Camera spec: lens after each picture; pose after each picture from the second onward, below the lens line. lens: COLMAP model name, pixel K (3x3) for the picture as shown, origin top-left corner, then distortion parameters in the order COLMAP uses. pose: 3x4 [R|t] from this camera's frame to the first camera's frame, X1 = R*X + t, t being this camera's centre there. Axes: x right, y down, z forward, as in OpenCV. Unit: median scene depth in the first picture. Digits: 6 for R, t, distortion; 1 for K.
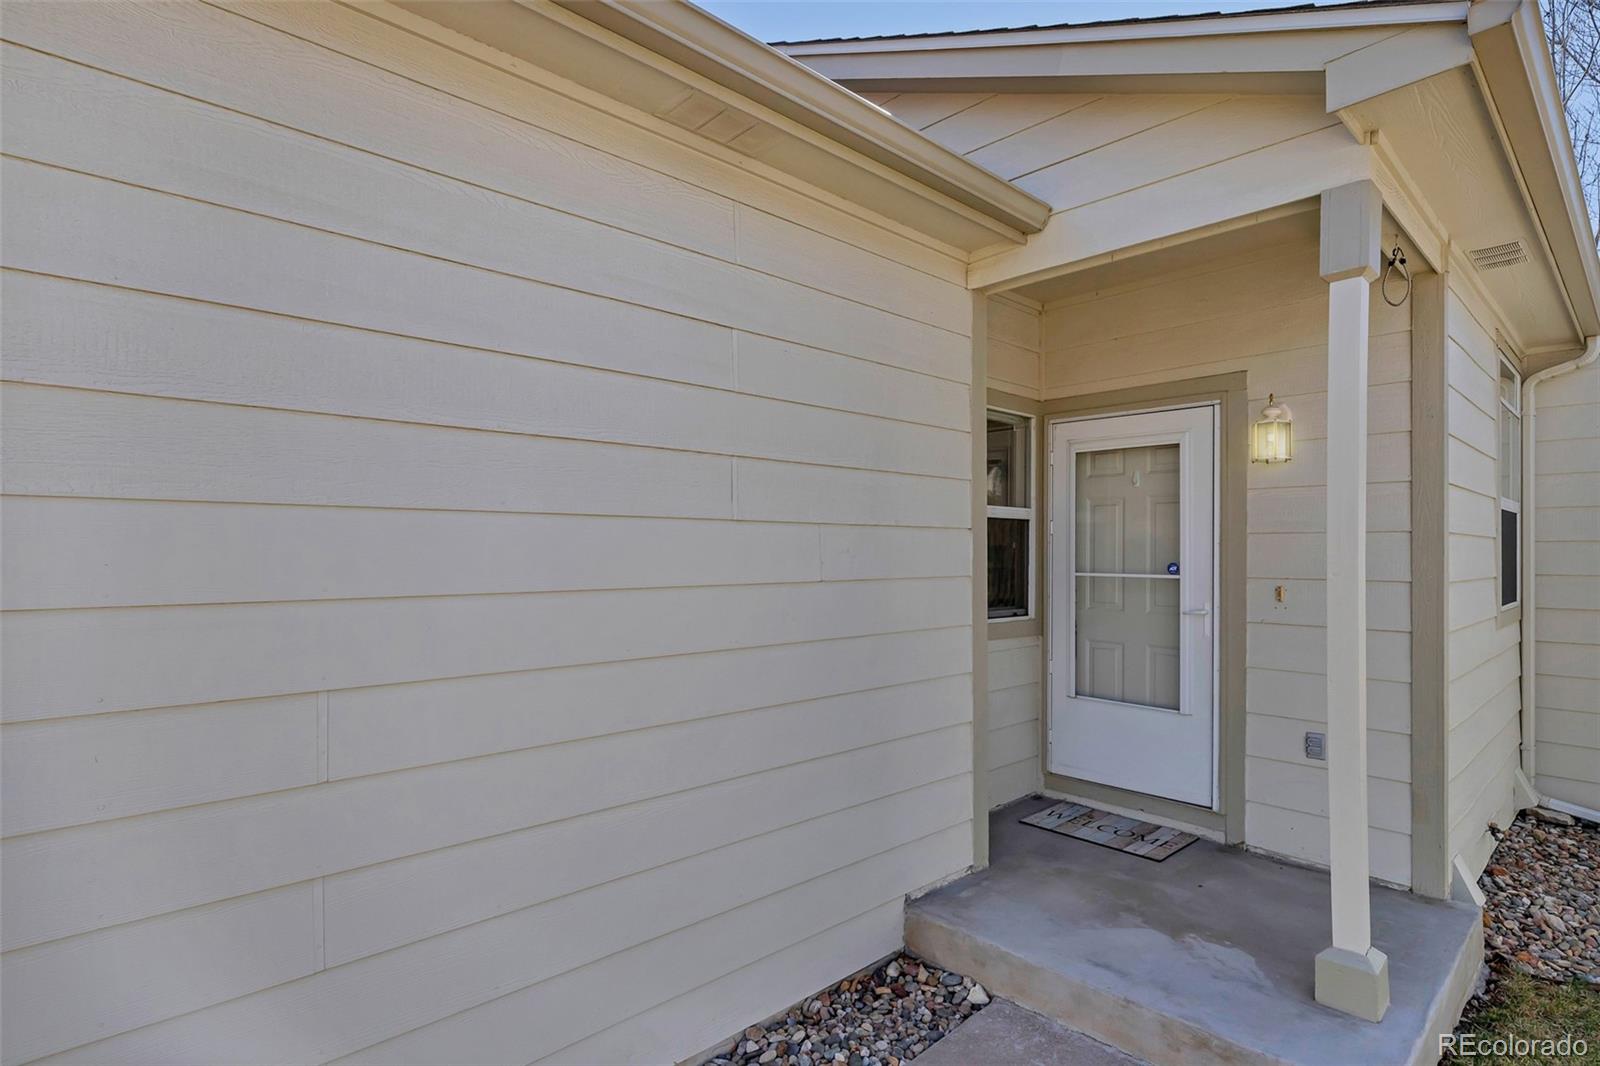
lens RADIAL K [[821.6, 0, 823.7], [0, 821.6, 545.7], [0, 0, 1]] dist [-0.002285, -0.000199]
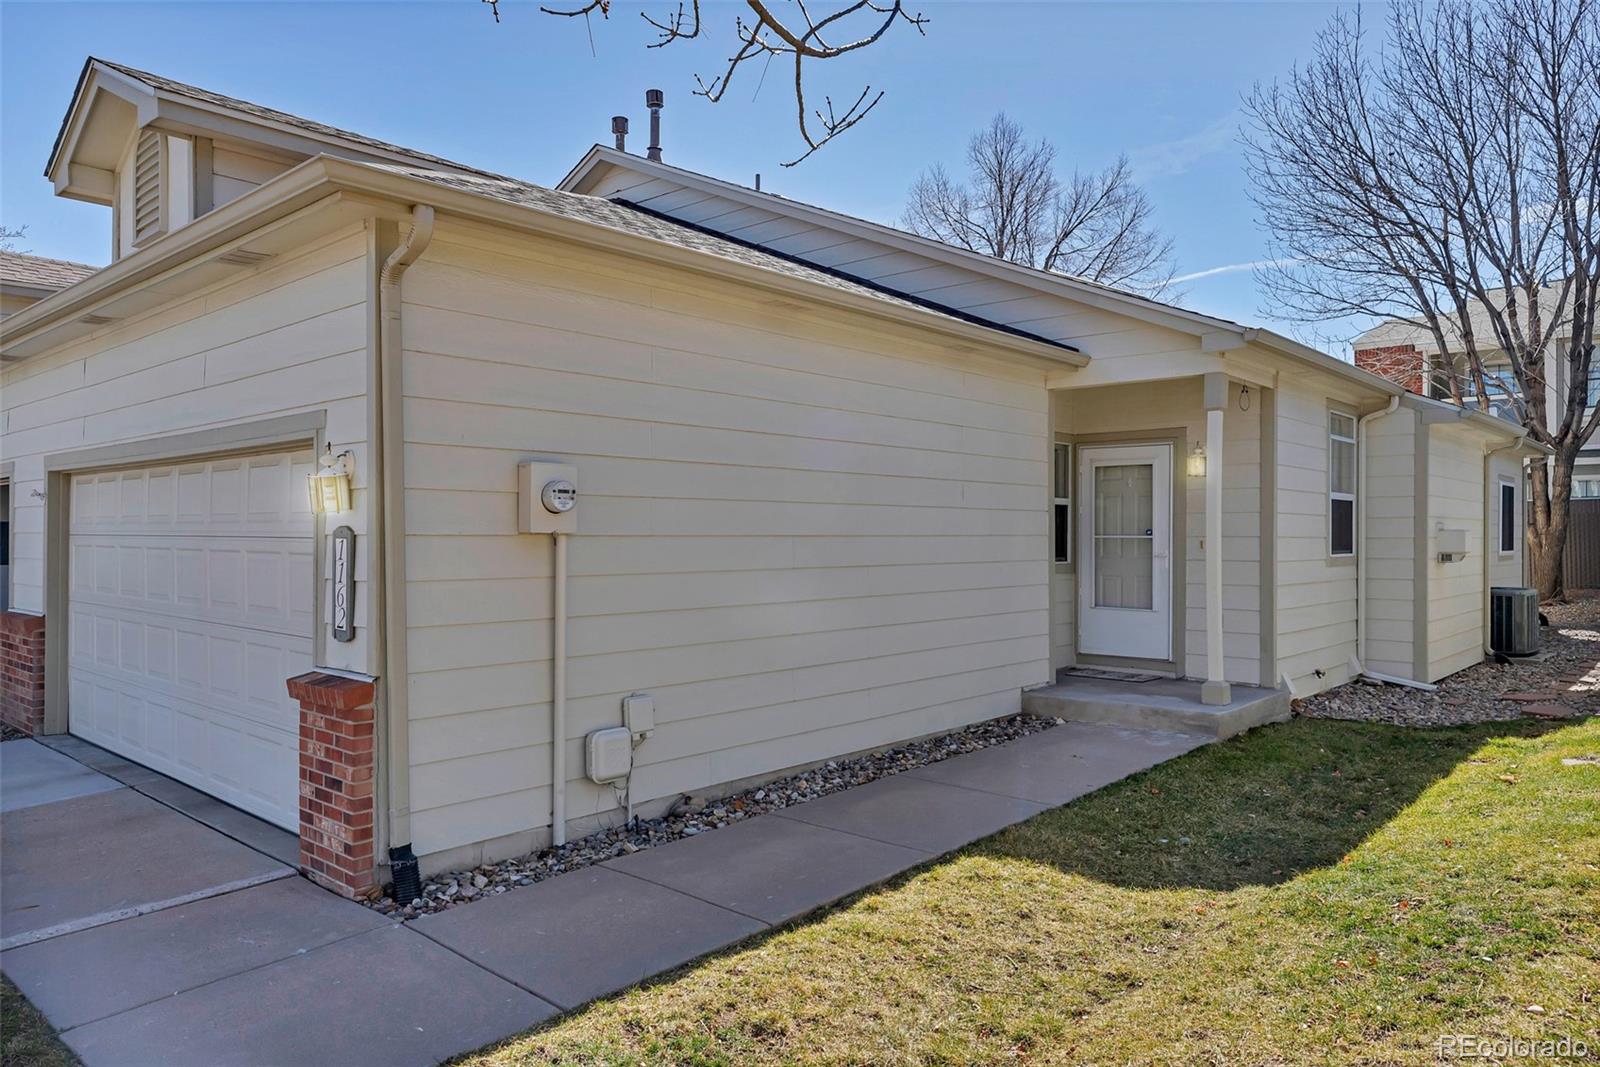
lens RADIAL K [[1076.8, 0, 800.0], [0, 1076.8, 533.5], [0, 0, 1]] dist [0.013965, 0.000521]
pose [[0.997485, -0.002159, 0.070851, -0.529604], [0.001708, 0.999978, 0.006424, 0.013724], [-0.070864, -0.006287, 0.997466, -1.364692]]
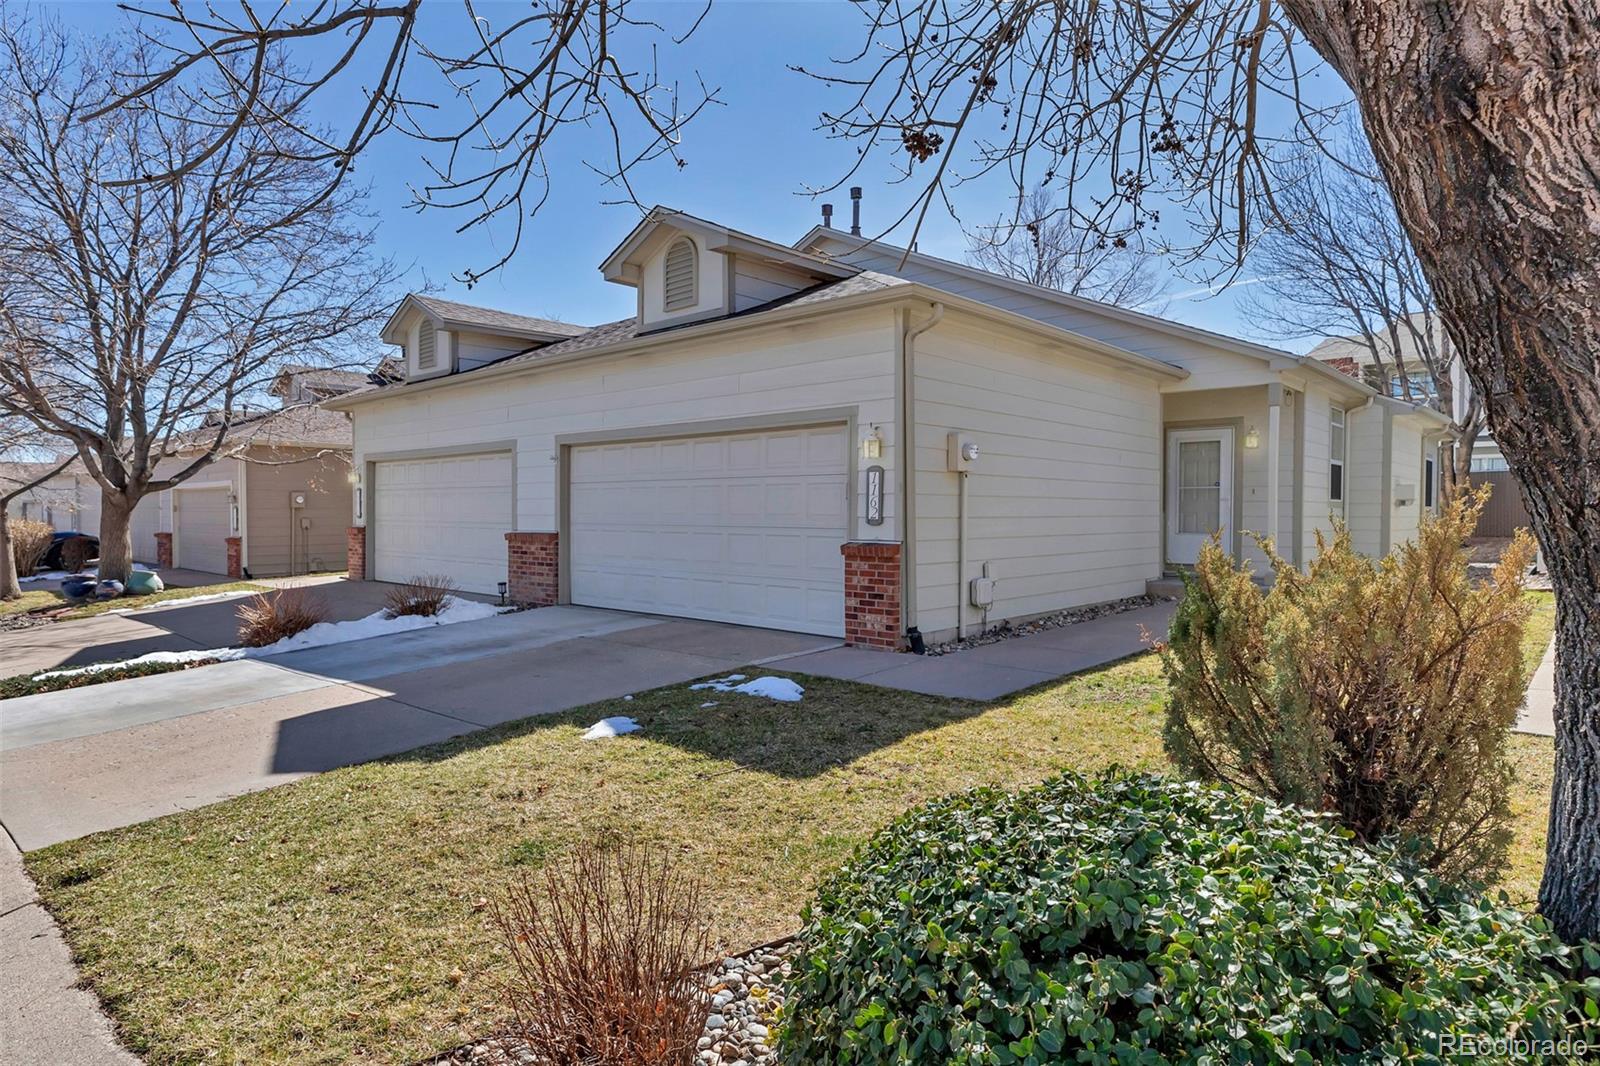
lens RADIAL K [[908.6, 0, 800.0], [0, 908.6, 533.0], [0, 0, 1]] dist [-0.000906, -0.000336]
pose [[0.997764, -0.004619, 0.066669, -1.259255], [0.002650, 0.999559, 0.029593, 0.100857], [-0.066776, -0.029351, 0.997336, -2.101157]]
